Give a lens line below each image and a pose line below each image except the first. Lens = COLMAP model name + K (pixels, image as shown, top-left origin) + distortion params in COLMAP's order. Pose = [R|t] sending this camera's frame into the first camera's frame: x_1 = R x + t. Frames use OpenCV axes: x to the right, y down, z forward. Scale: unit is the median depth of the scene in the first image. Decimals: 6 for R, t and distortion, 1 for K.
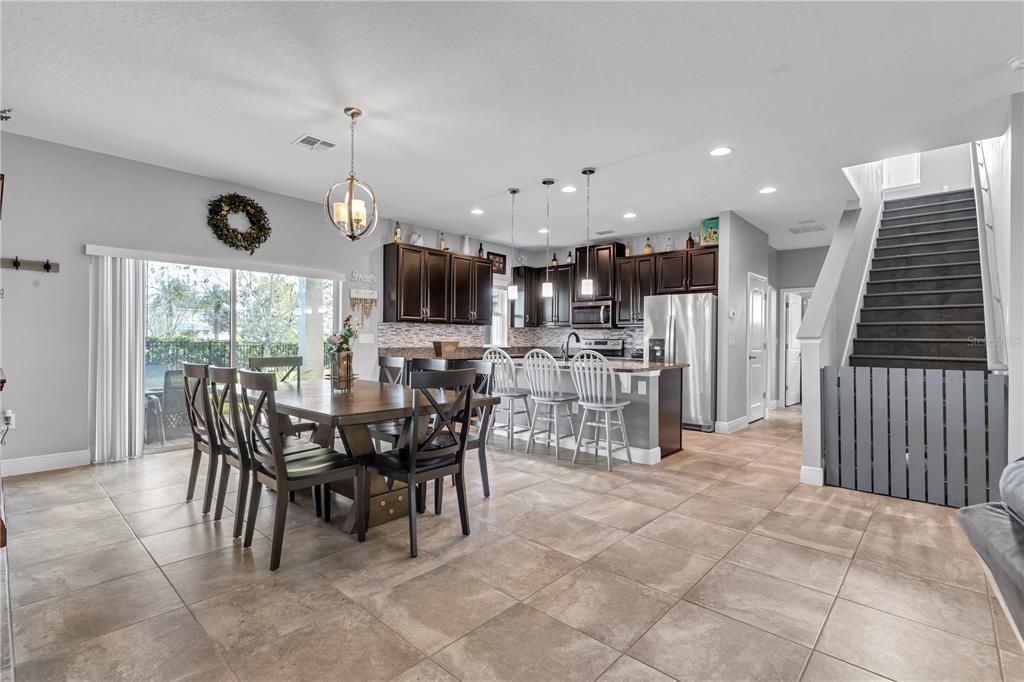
lens RADIAL K [[470.0, 0, 508.1], [0, 470.0, 340.7], [0, 0, 1]] dist [0.007657, -0.001515]
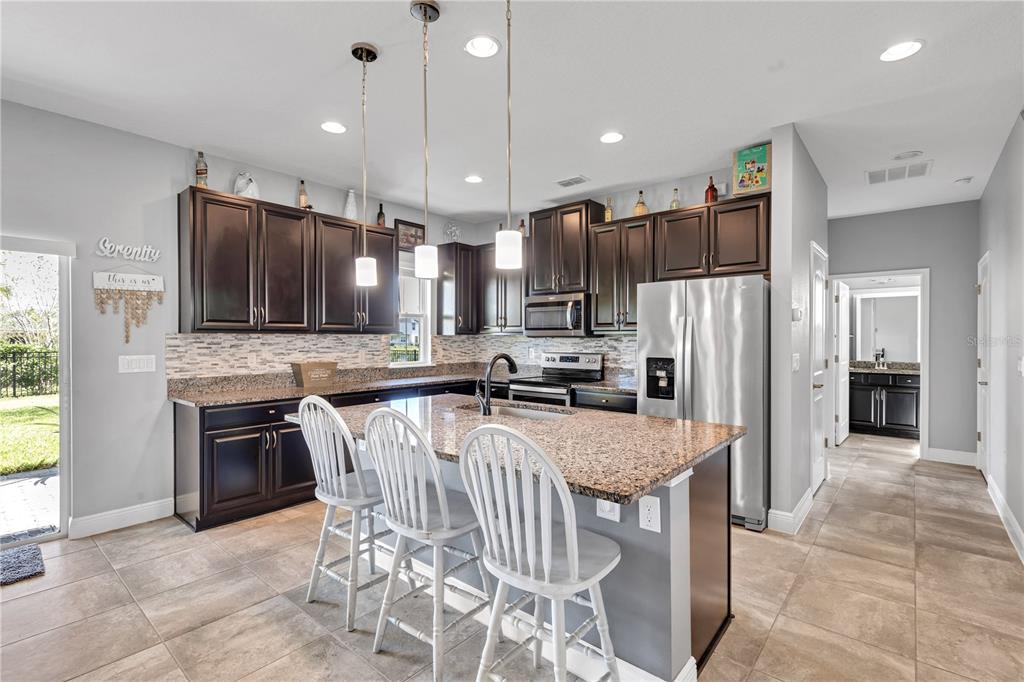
lens RADIAL K [[470.0, 0, 504.9], [0, 470.0, 341.1], [0, 0, 1]] dist [0.007657, -0.001515]
pose [[0.999445, -0.009320, 0.031989, 0.102605], [0.009138, 0.999941, 0.005858, -0.028394], [-0.032042, -0.005562, 0.999471, 0.414757]]
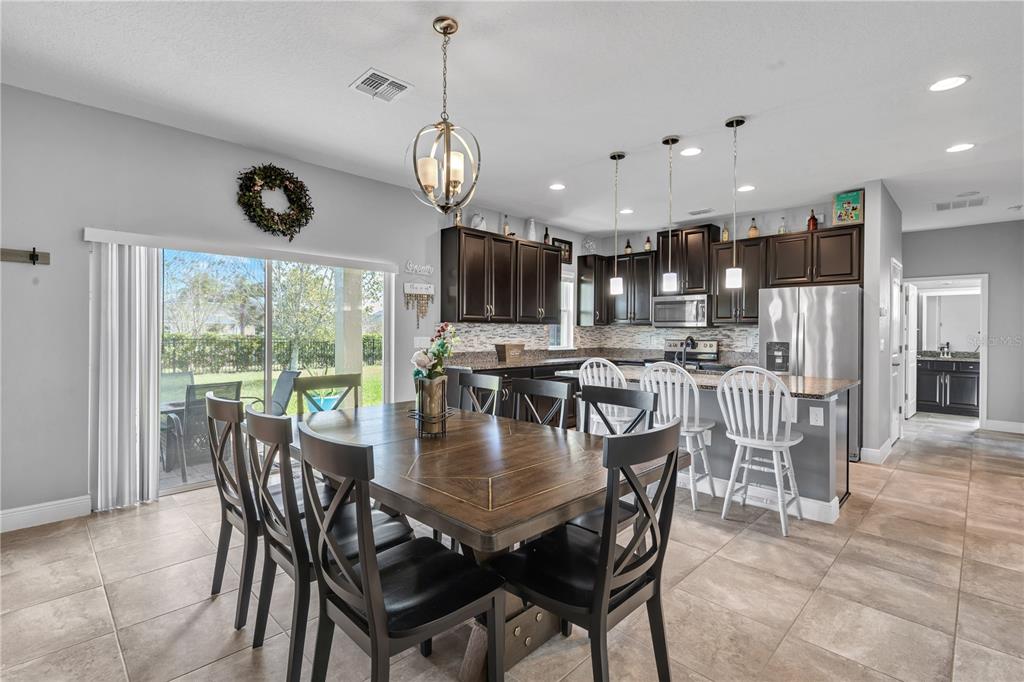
lens RADIAL K [[470.0, 0, 504.2], [0, 470.0, 333.0], [0, 0, 1]] dist [0.007657, -0.001515]
pose [[0.998952, -0.001321, -0.045762, -0.111020], [0.001426, 0.999996, 0.002273, -0.021125], [0.045759, -0.002336, 0.998950, 0.165417]]
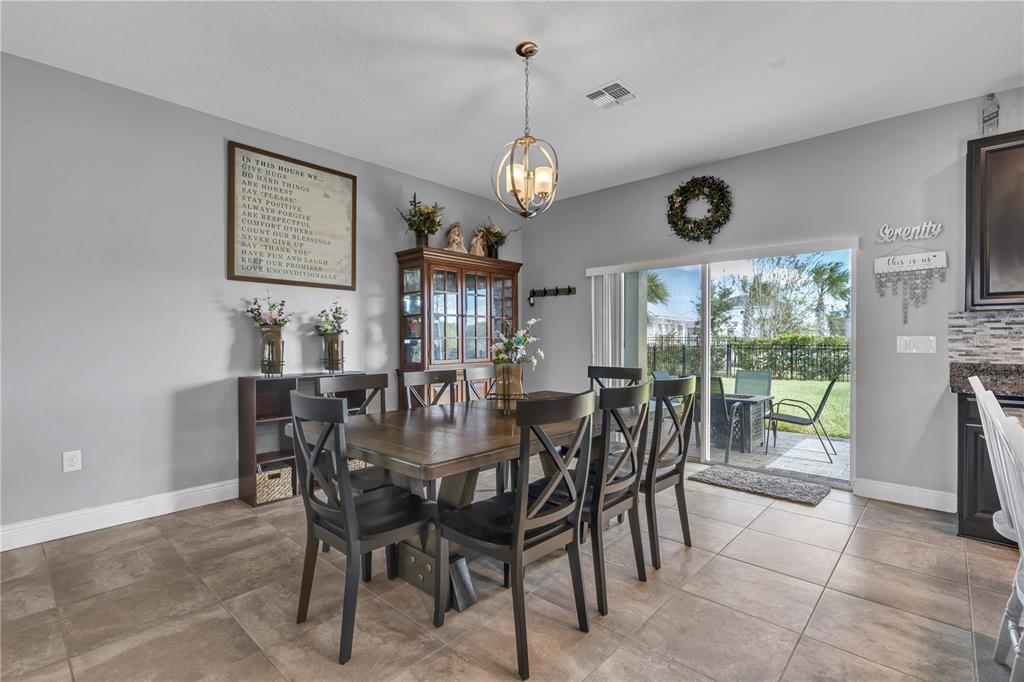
lens RADIAL K [[470.0, 0, 516.5], [0, 470.0, 344.7], [0, 0, 1]] dist [0.007657, -0.001515]
pose [[0.007510, 0.006345, -0.999952, 0.225213], [0.000424, 0.999980, 0.006348, -0.007161], [0.999972, -0.000472, 0.007507, 0.508373]]
